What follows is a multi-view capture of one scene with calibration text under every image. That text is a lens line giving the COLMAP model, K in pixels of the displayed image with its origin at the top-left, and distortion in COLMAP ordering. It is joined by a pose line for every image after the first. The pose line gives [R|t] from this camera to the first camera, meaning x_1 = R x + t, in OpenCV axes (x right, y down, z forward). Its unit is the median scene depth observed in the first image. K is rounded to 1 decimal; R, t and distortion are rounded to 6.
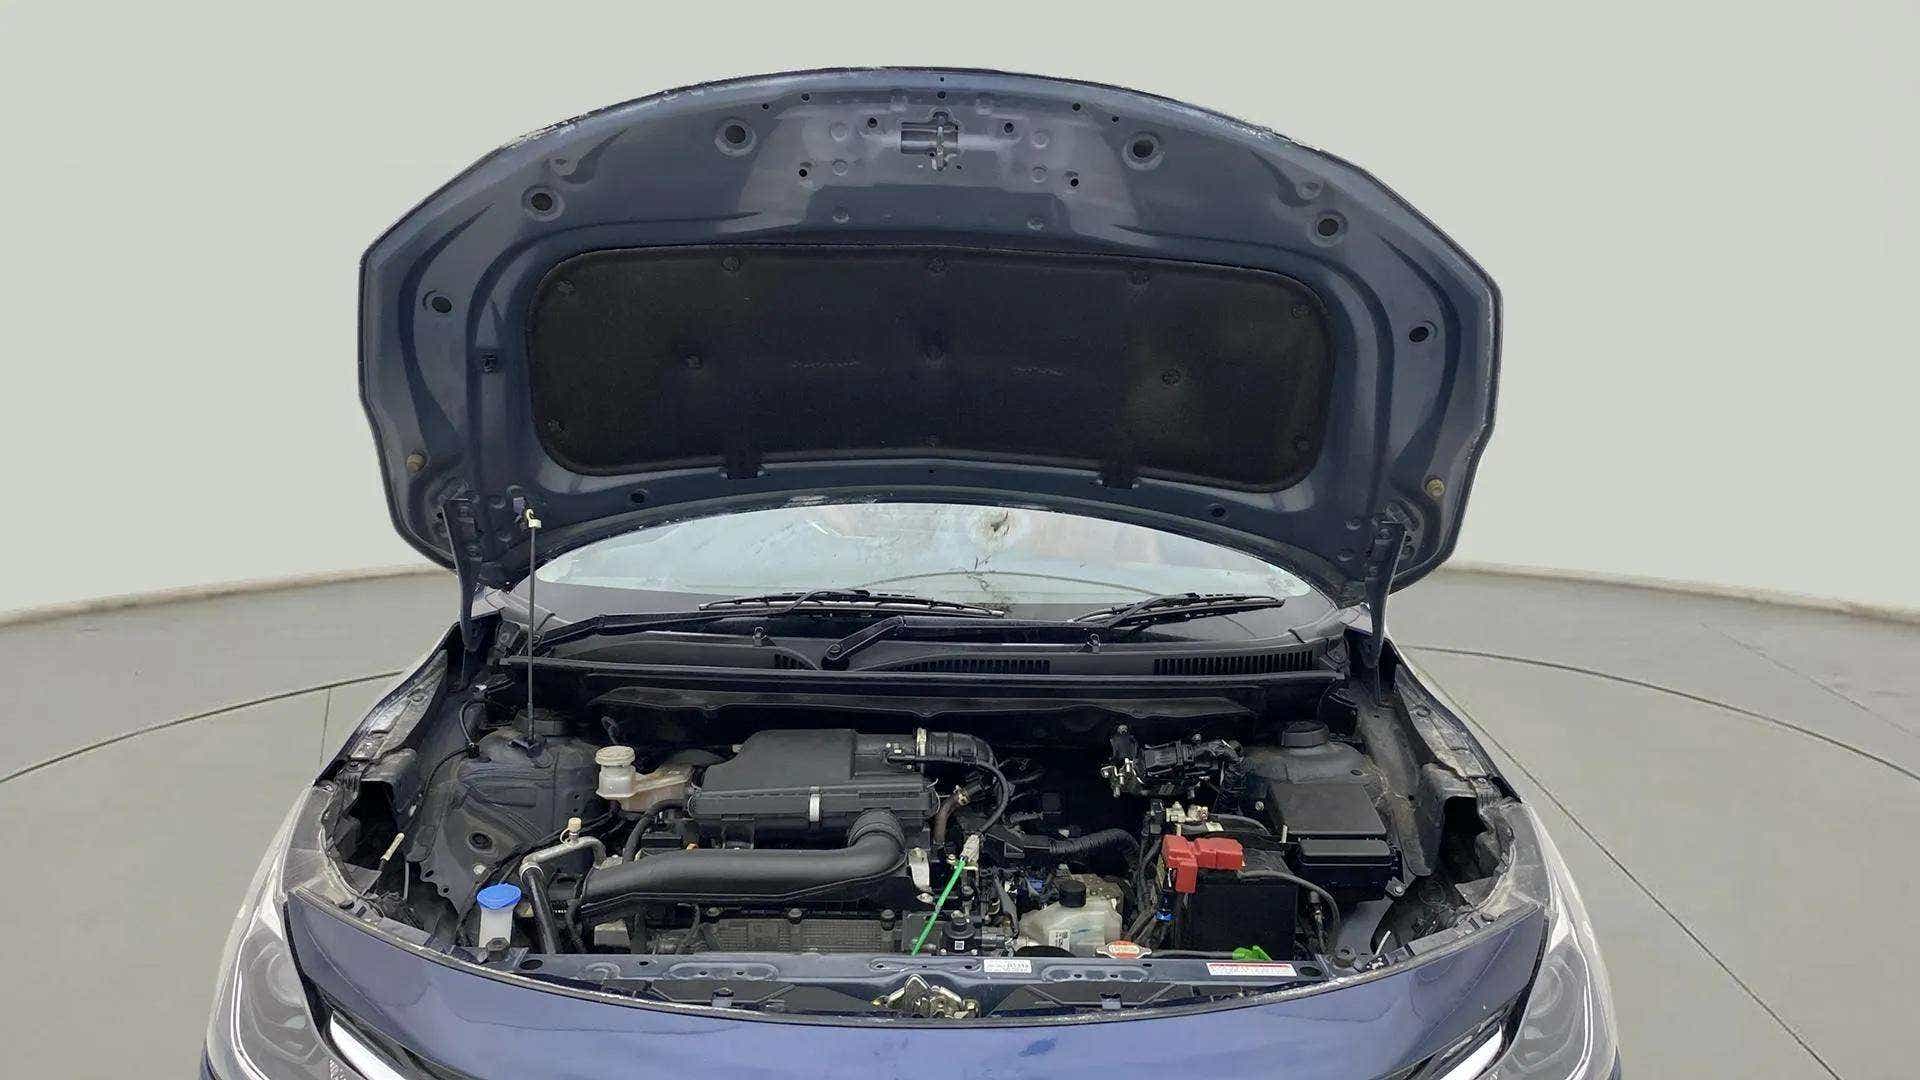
lens RADIAL K [[1420.3, 0, 967.6], [0, 1420.3, 538.9], [0, 0, 1]] dist [0.044177, -0.057811]
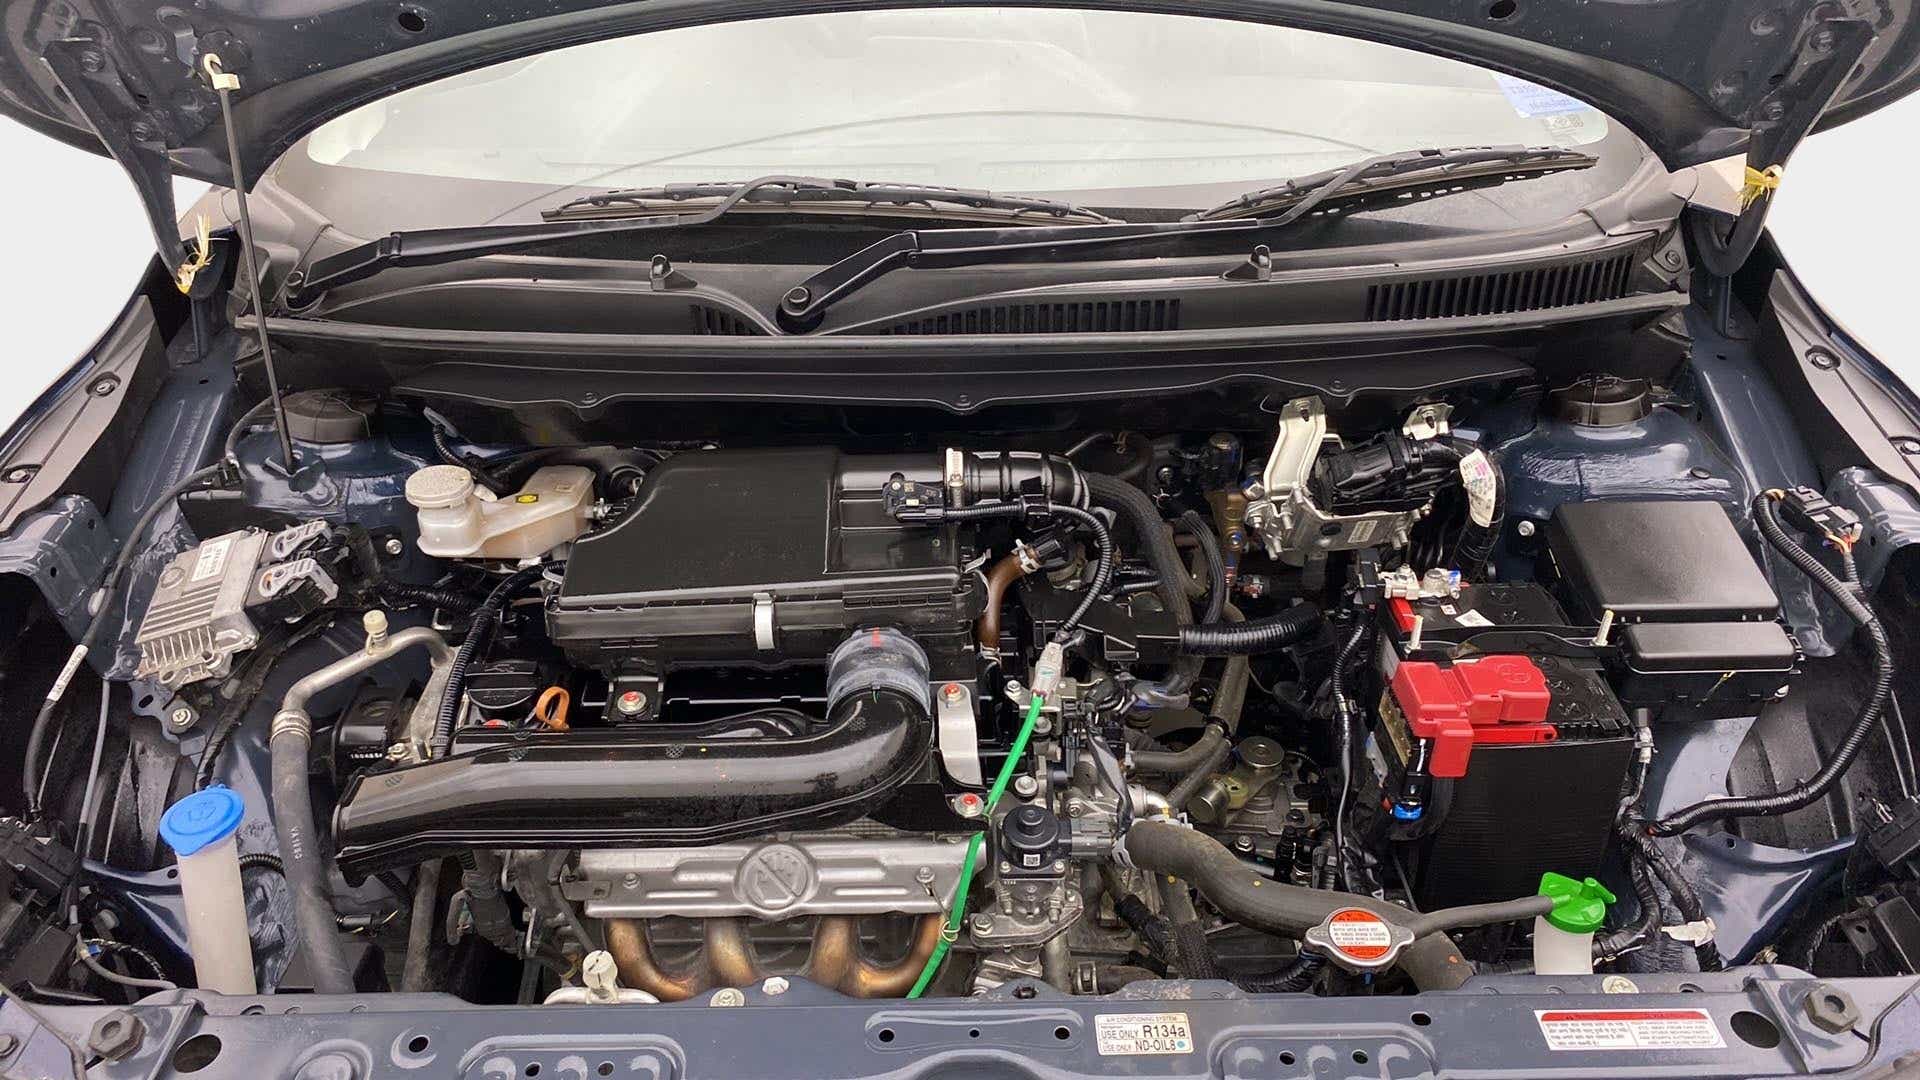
lens RADIAL K [[1420.3, 0, 950.9], [0, 1420.3, 510.4], [0, 0, 1]] dist [0.044177, -0.057811]
pose [[0.998799, -0.022402, -0.043570, -0.009363], [0.035967, 0.939145, 0.341634, -0.034217], [0.033265, -0.342791, 0.938823, 0.454841]]
